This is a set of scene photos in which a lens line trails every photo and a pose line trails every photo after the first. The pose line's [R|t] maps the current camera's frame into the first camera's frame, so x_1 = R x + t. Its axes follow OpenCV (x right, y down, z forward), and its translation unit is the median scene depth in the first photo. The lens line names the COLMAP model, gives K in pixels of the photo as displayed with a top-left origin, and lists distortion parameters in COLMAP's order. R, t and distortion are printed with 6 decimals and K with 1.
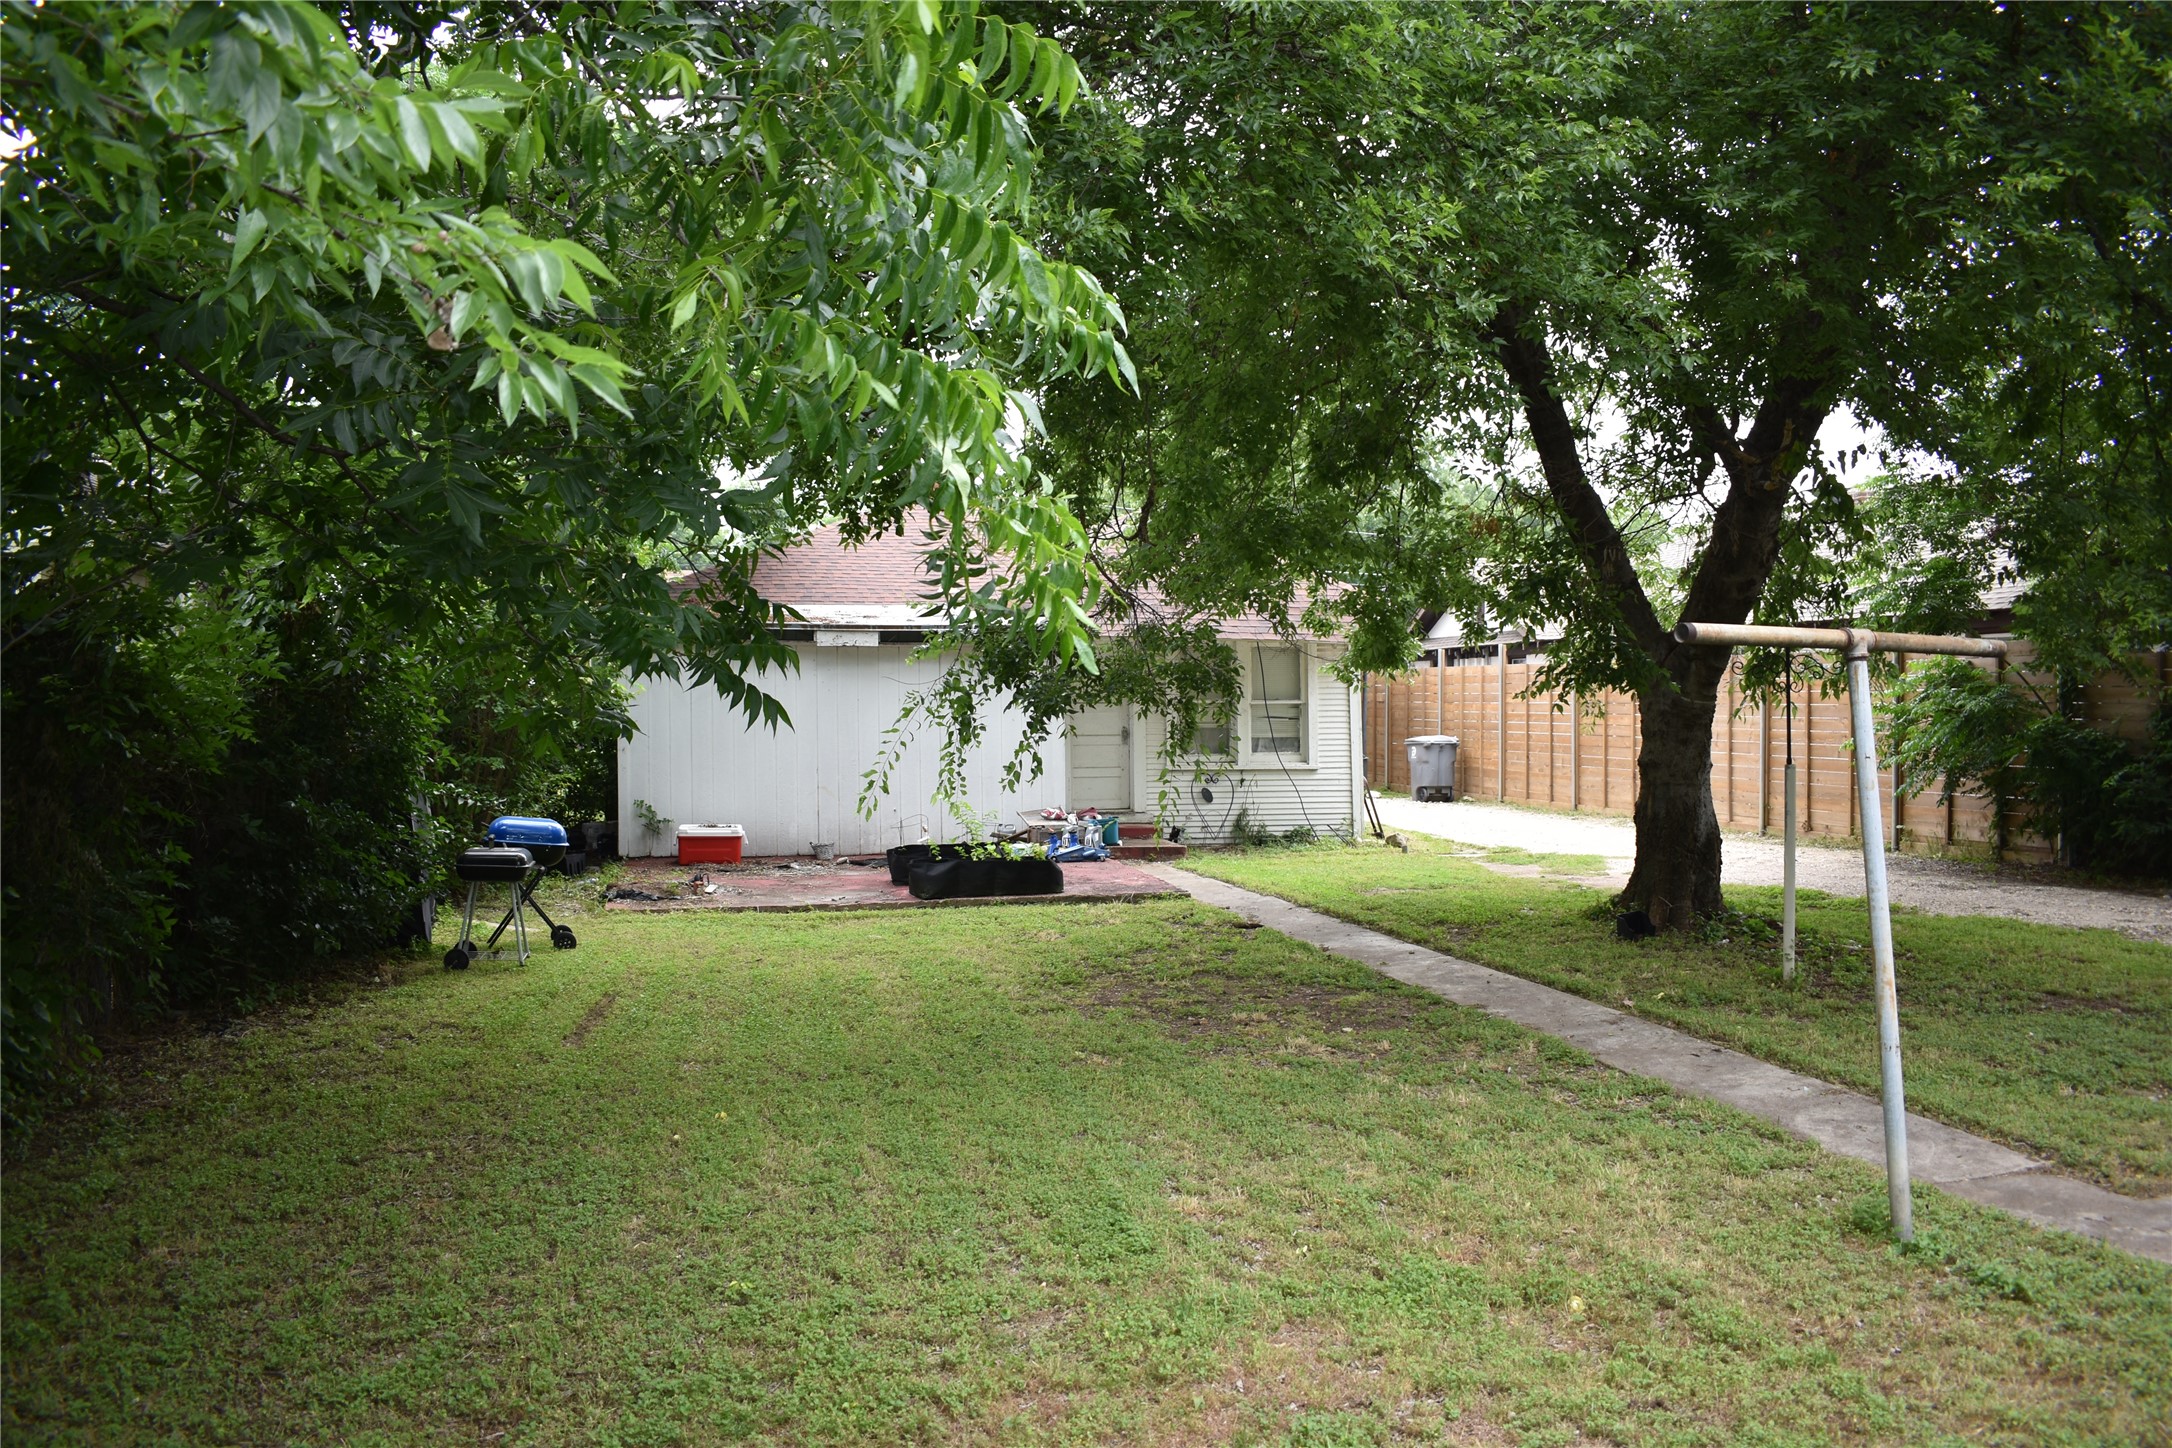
lens RADIAL K [[1666.1, 0, 1086.0], [0, 1666.1, 724.0], [0, 0, 1]] dist [-0.052071, 0.001502]
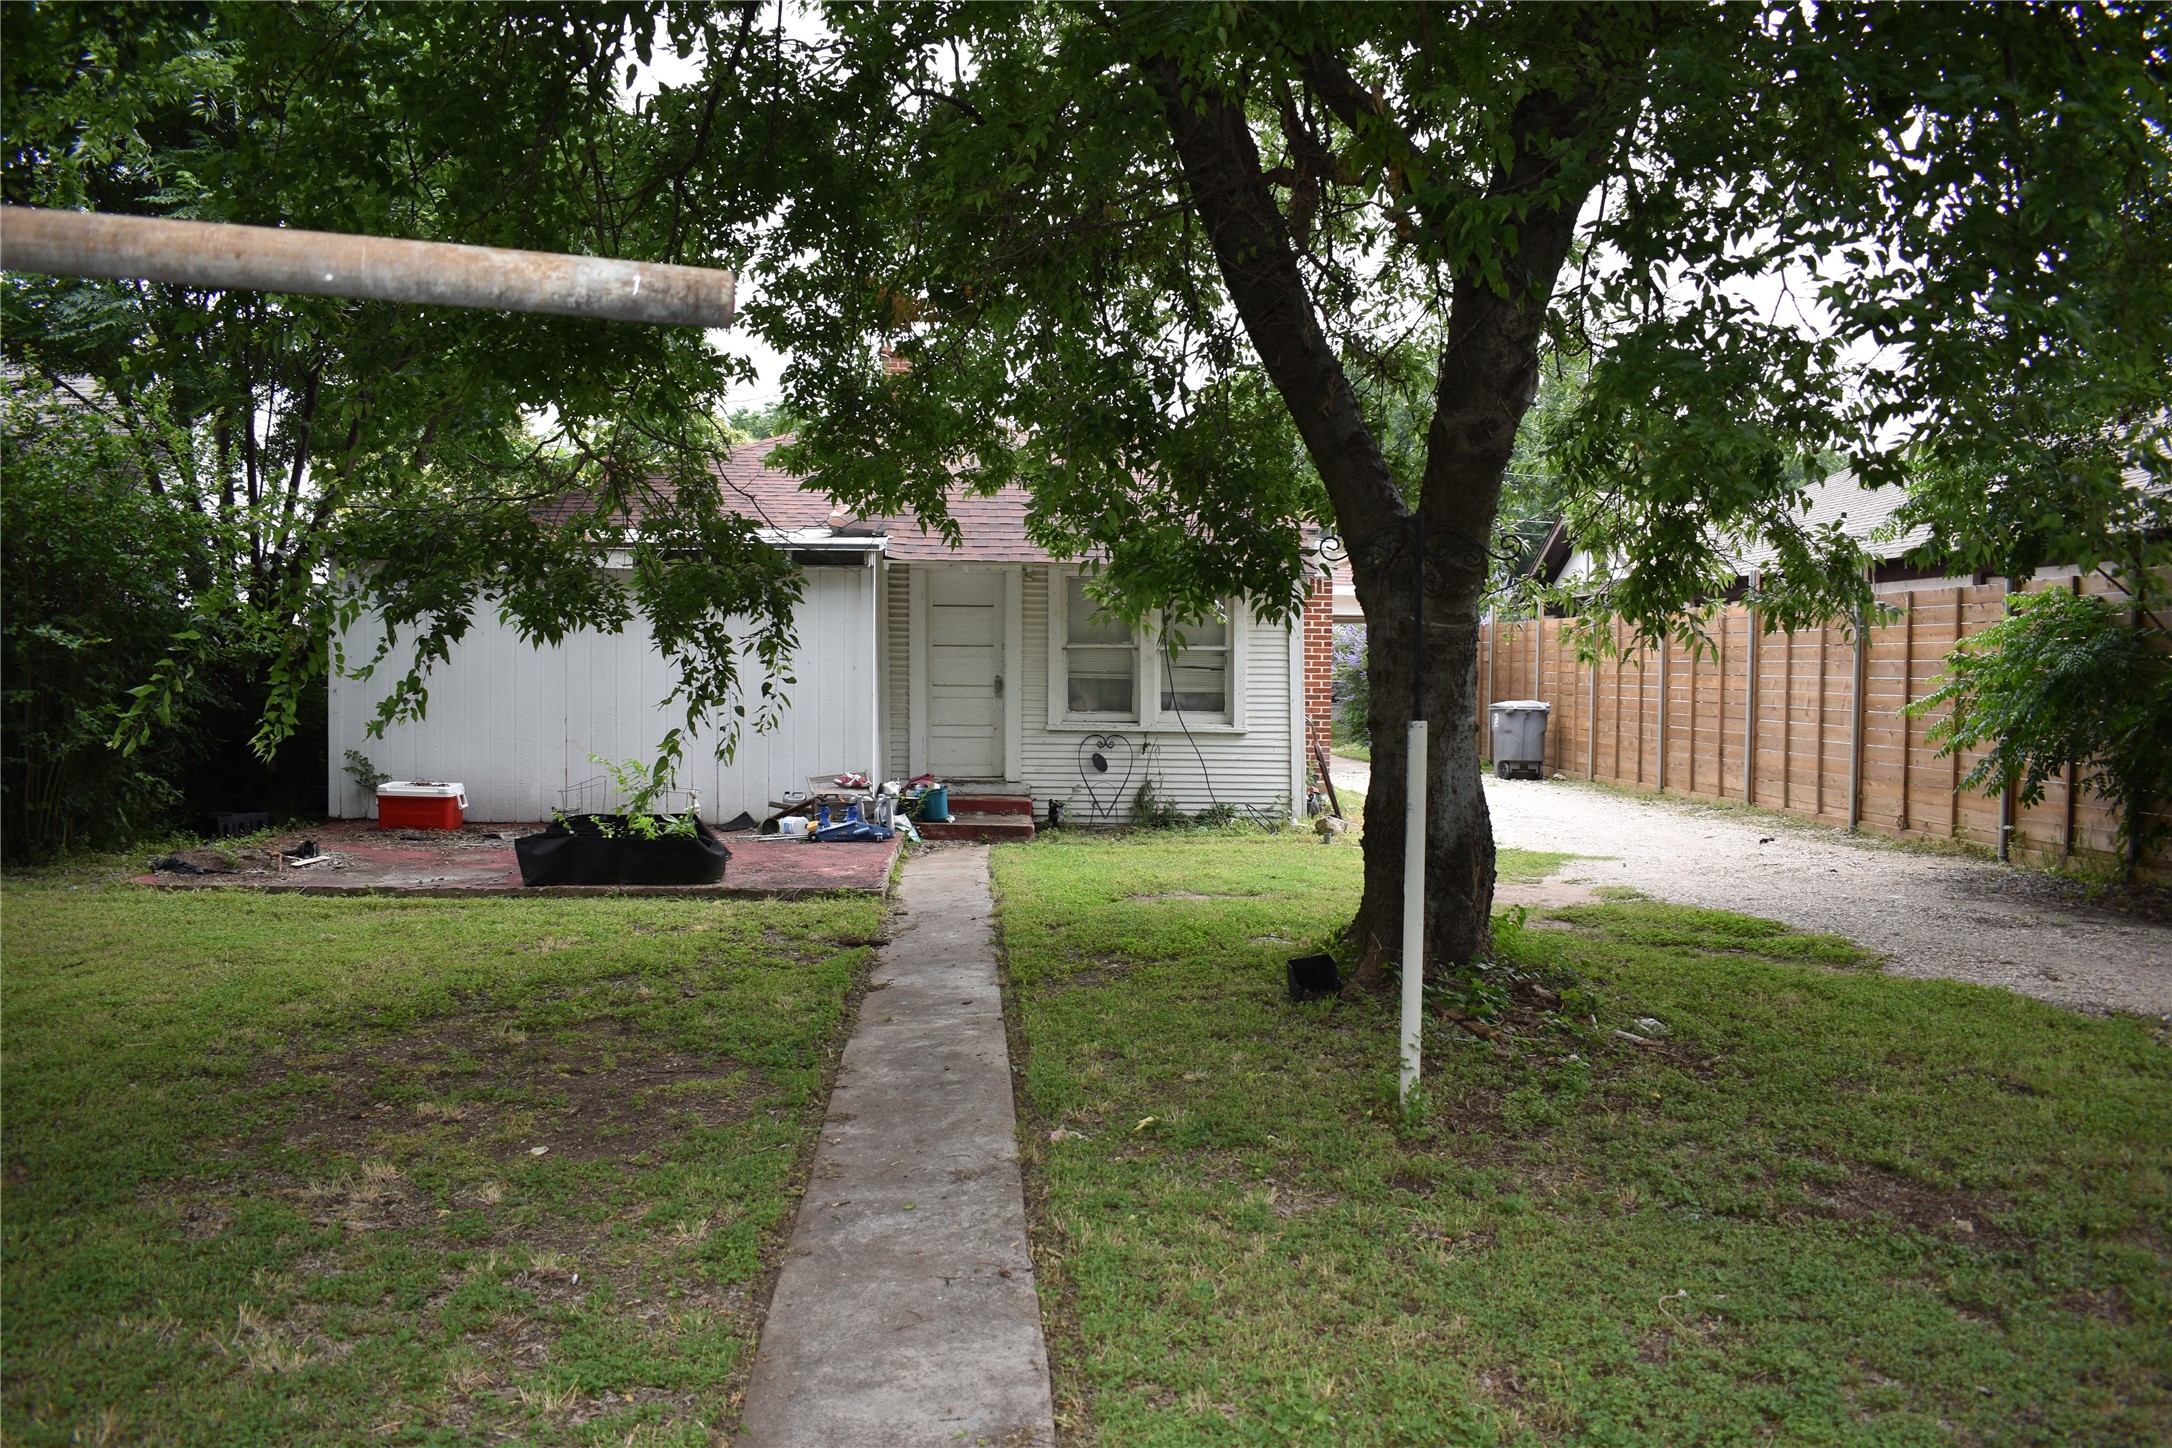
lens RADIAL K [[1635.4, 0, 1115.2], [0, 1635.4, 721.9], [0, 0, 1]] dist [-0.087730, 0.014723]
pose [[0.984836, 0.019054, -0.172436, 0.215772], [-0.015934, 0.999684, 0.019461, 0.007654], [0.172752, -0.016418, 0.984828, 0.225135]]
